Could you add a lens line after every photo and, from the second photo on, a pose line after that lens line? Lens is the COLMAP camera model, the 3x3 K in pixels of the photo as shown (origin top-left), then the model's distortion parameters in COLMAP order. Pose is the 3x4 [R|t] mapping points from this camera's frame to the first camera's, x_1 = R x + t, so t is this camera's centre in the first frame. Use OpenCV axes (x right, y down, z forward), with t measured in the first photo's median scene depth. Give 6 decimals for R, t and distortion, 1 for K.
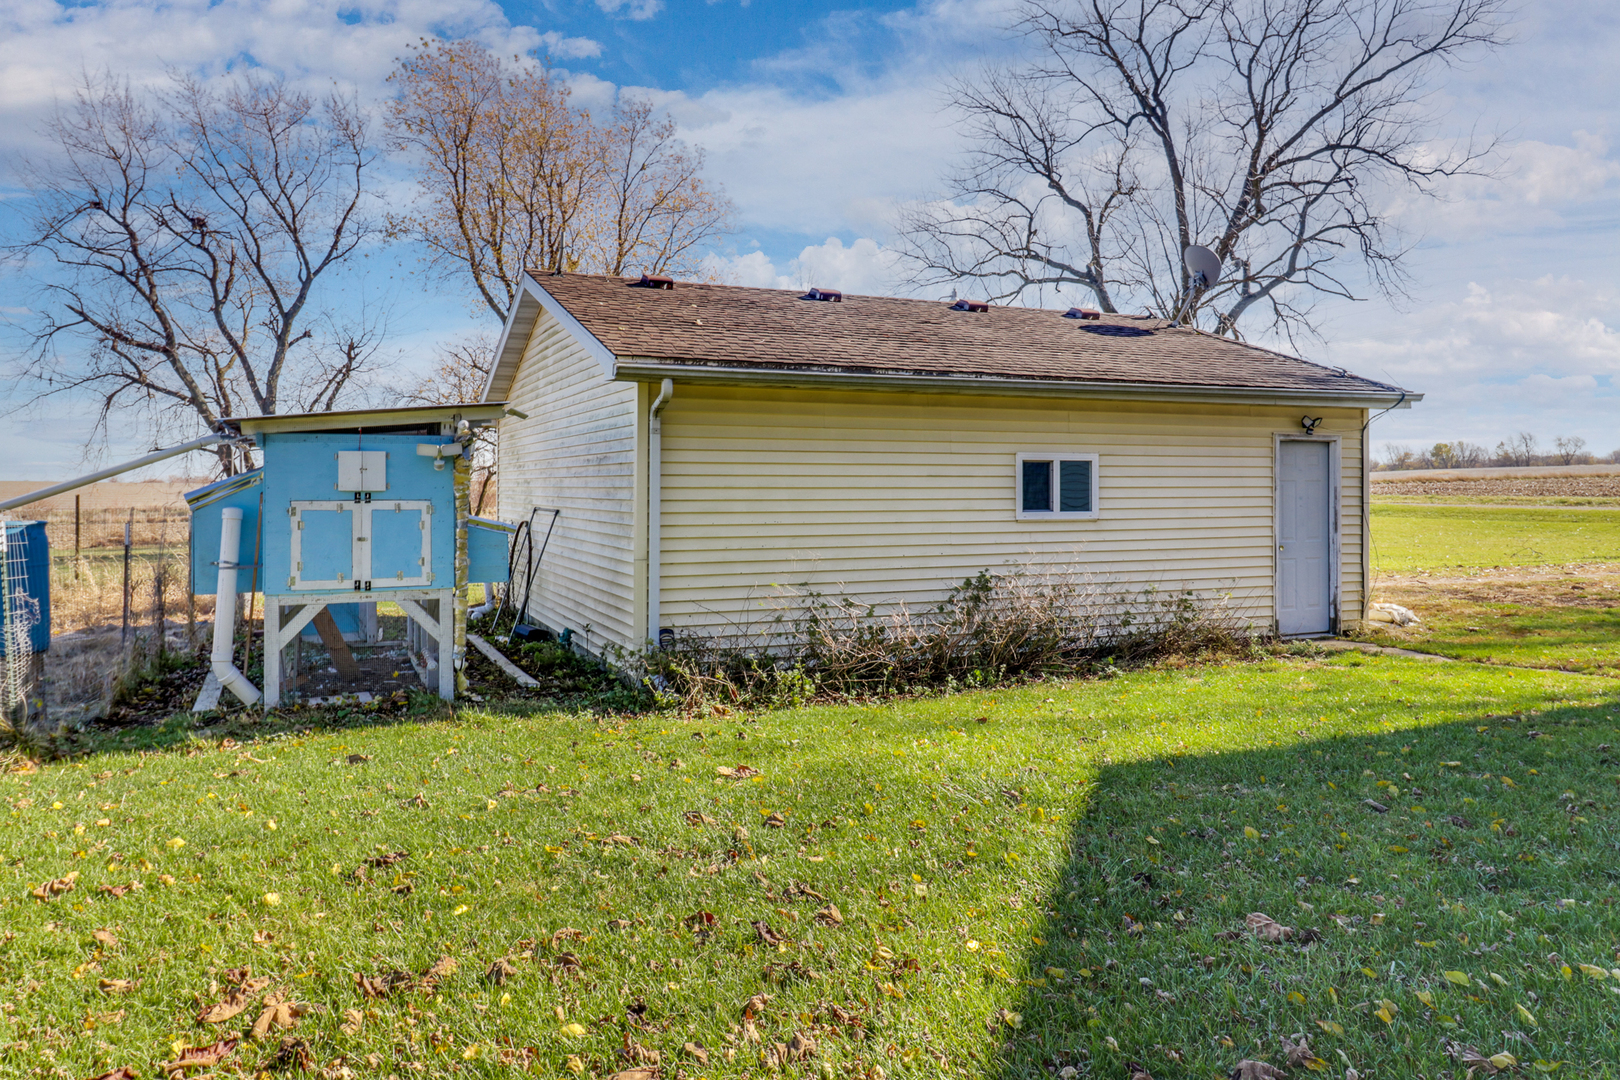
lens RADIAL K [[1092.7, 0, 810.7], [0, 1092.7, 507.7], [0, 0, 1]] dist [-0.001534, -0.002646]
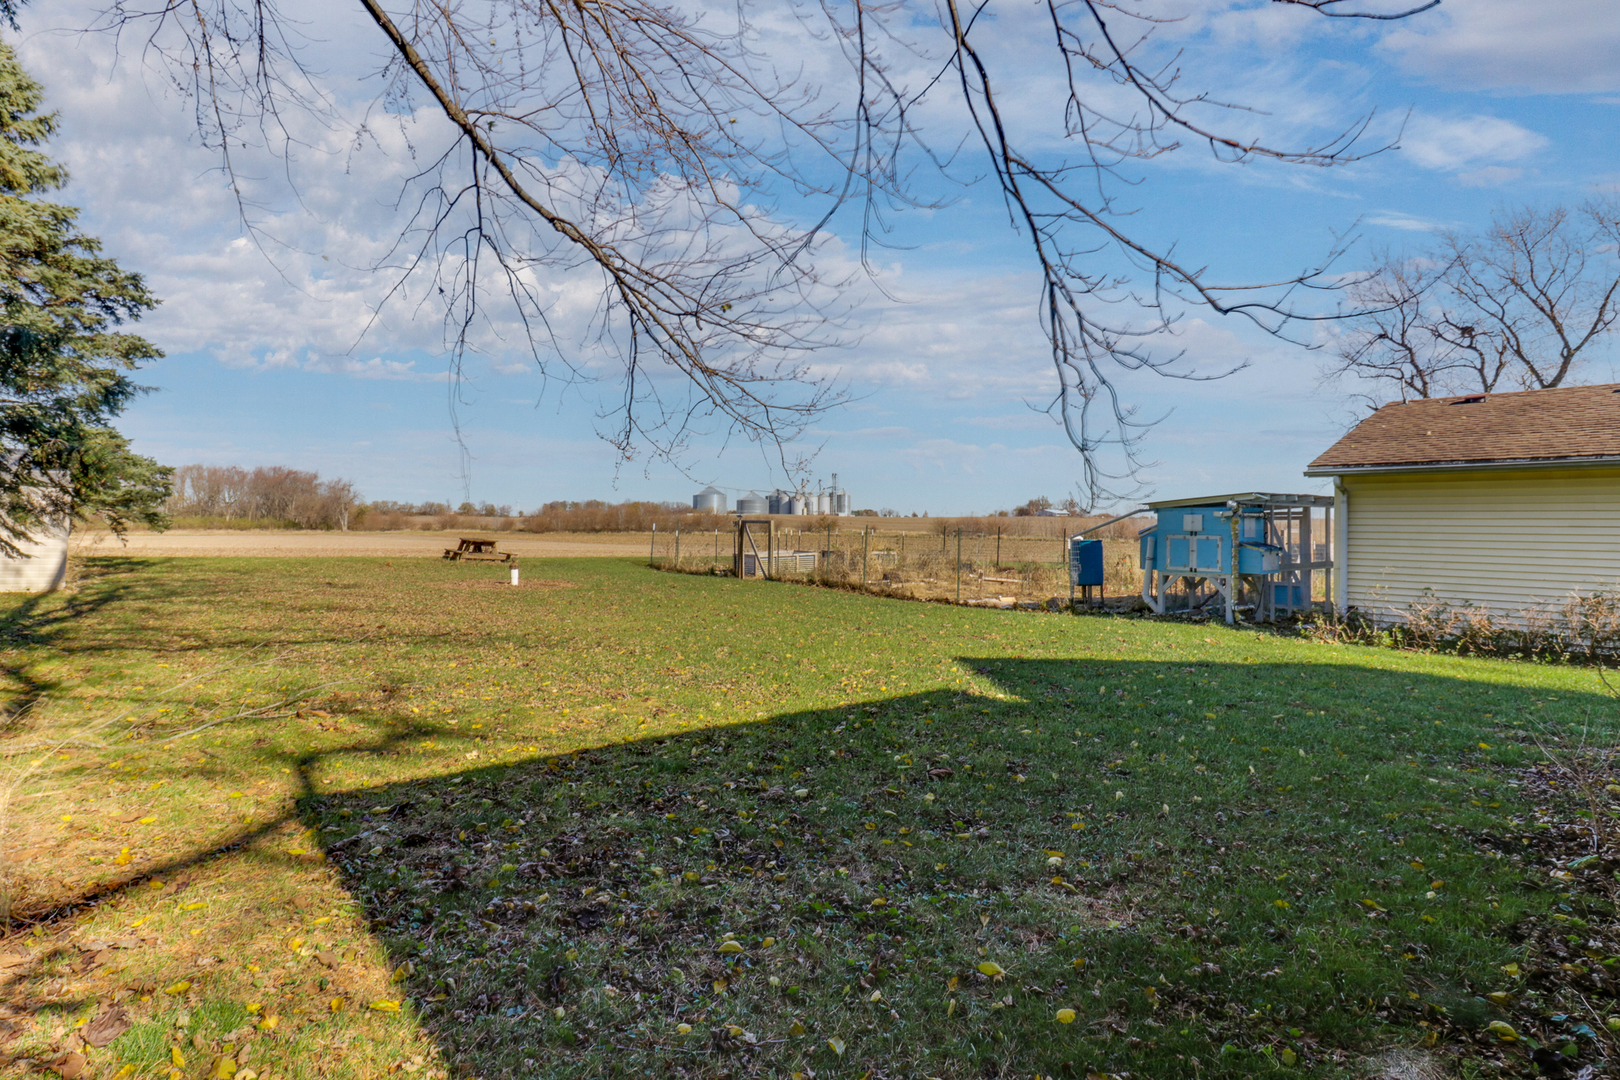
lens RADIAL K [[794.6, 0, 811.5], [0, 794.6, 516.5], [0, 0, 1]] dist [-0.000218, -0.001340]
pose [[0.290715, -0.000380, -0.956810, 0.840083], [-0.028280, 0.999560, -0.008990, -0.005666], [0.956392, 0.029672, 0.290576, -0.272497]]
